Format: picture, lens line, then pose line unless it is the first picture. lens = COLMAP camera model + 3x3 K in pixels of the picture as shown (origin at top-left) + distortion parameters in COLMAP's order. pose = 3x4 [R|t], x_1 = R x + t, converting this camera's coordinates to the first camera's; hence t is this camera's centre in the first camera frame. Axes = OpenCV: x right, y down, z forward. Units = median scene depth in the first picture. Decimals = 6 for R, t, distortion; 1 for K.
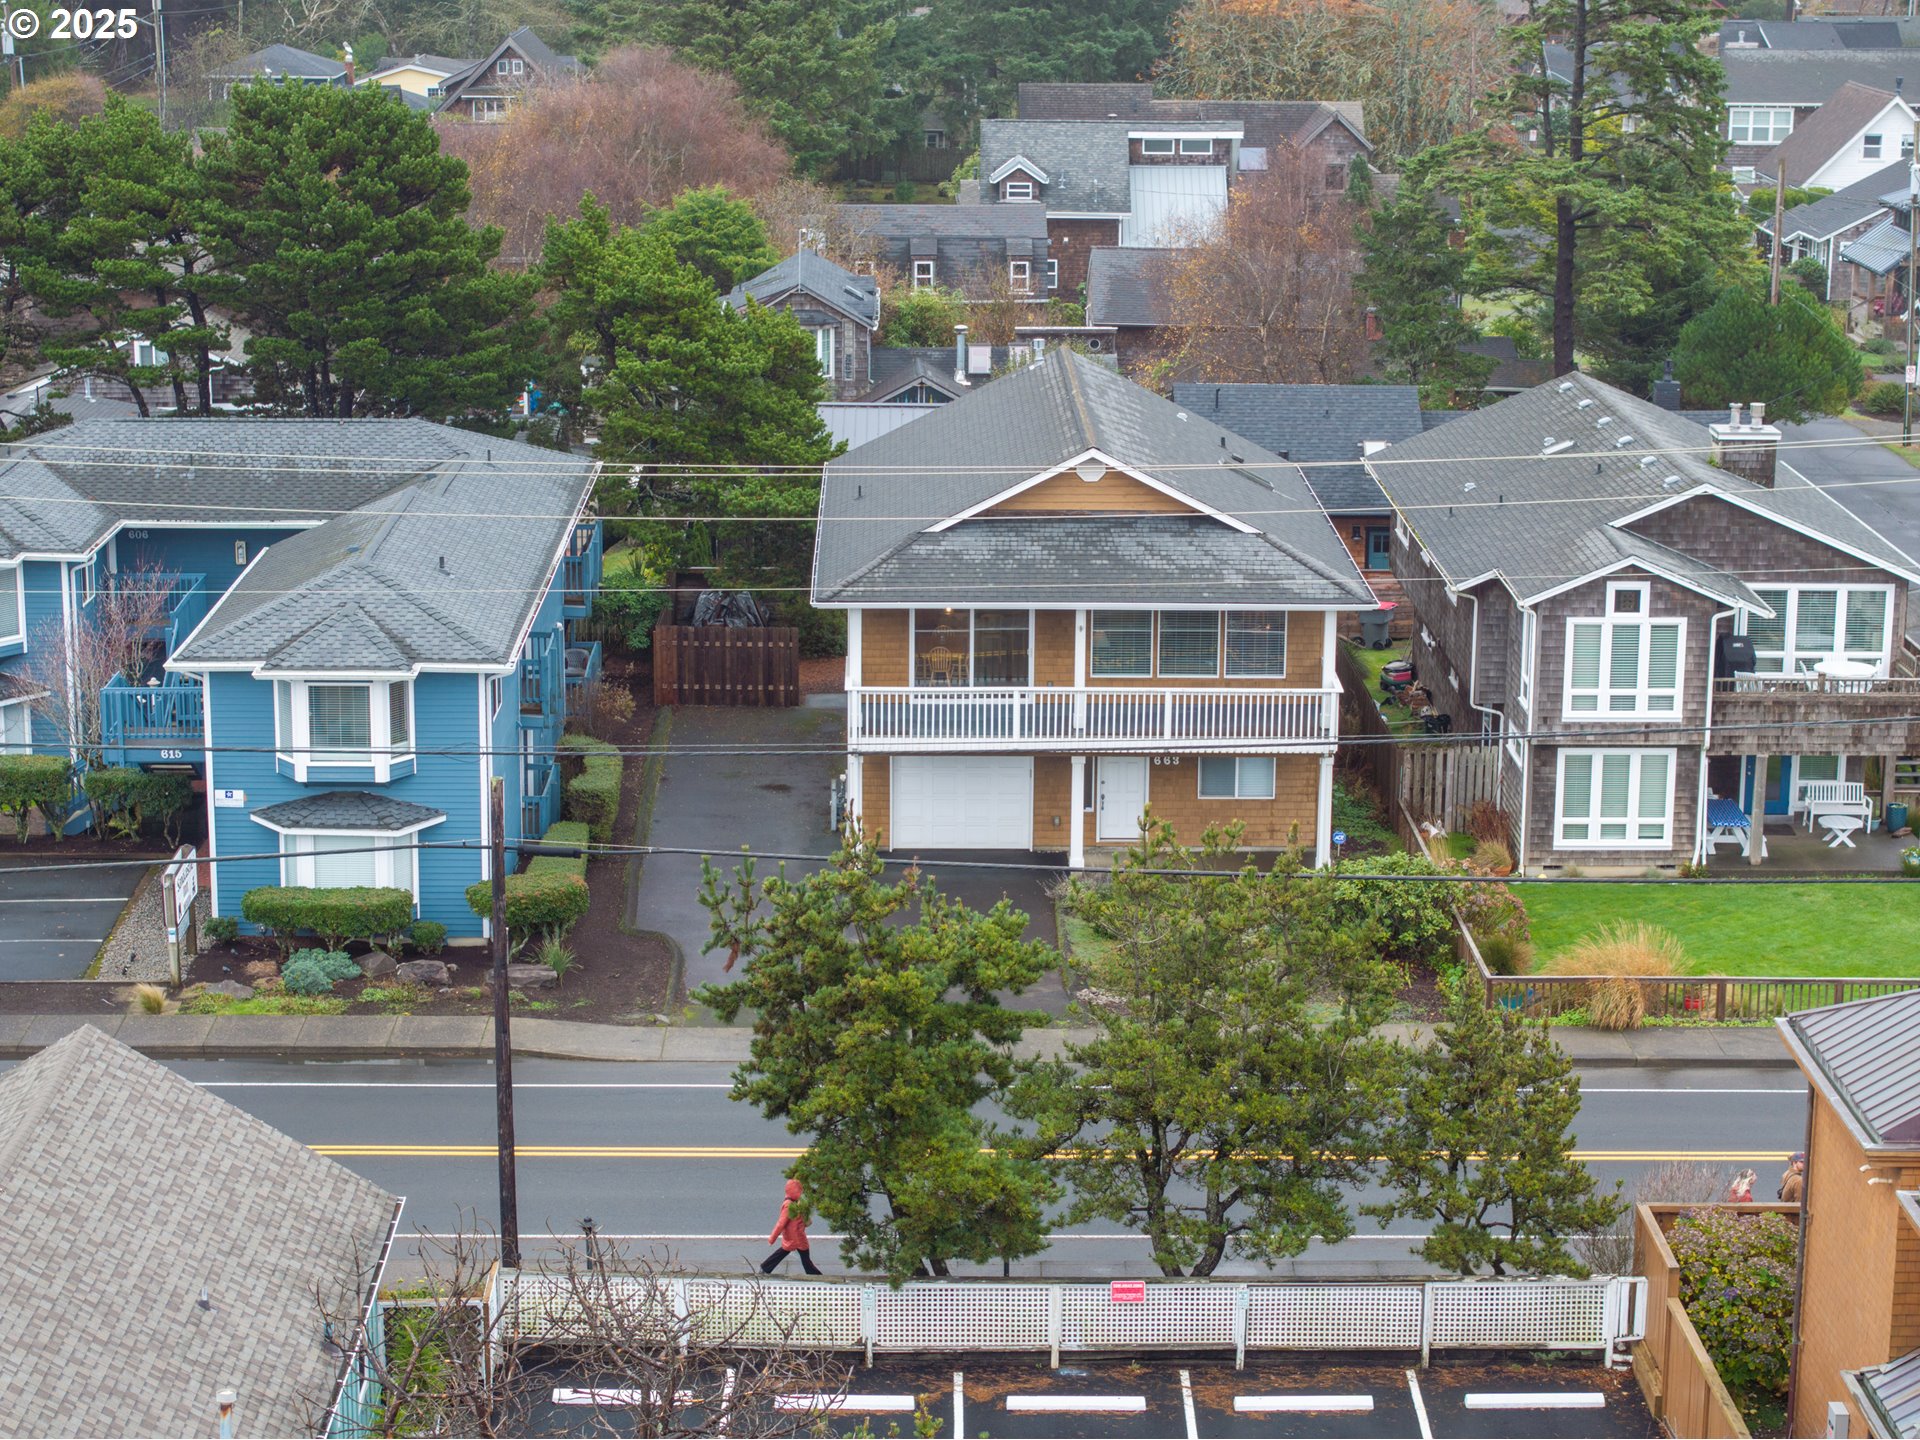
lens RADIAL K [[3826.6, 0, 960.0], [0, 3826.6, 720.0], [0, 0, 1]] dist [0.002194, 0.025055]
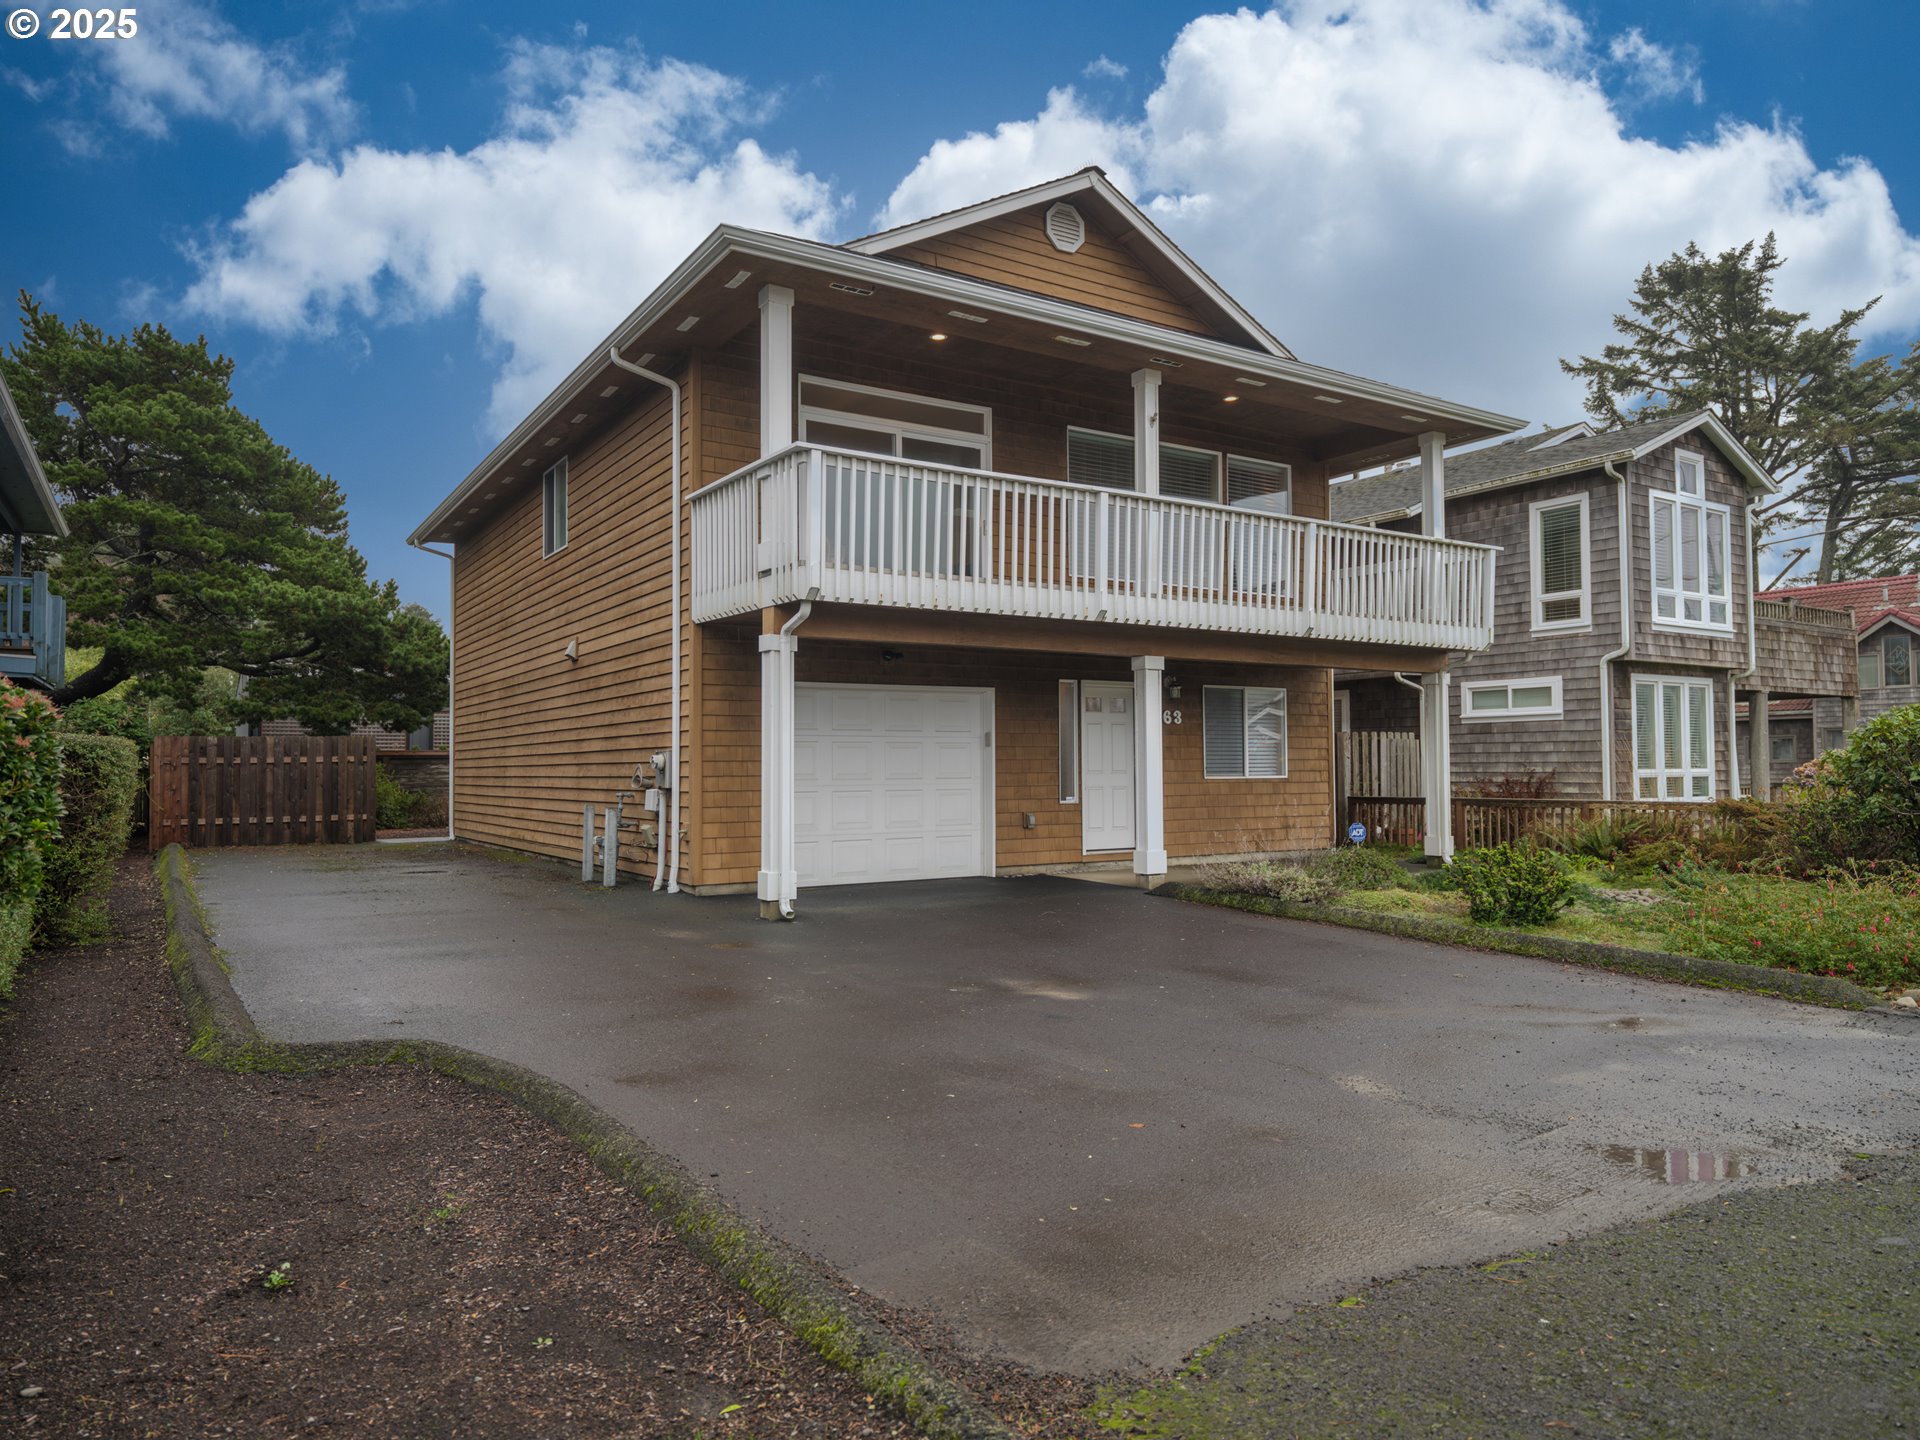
lens RADIAL K [[1251.6, 0, 960.0], [0, 1251.6, 720.0], [0, 0, 1]] dist [-0.000083, -0.000274]
pose [[0.855306, 0.007688, 0.518067, -0.082930], [0.135128, 0.961976, -0.237367, 0.055624], [-0.500192, 0.273027, 0.821744, 0.843944]]
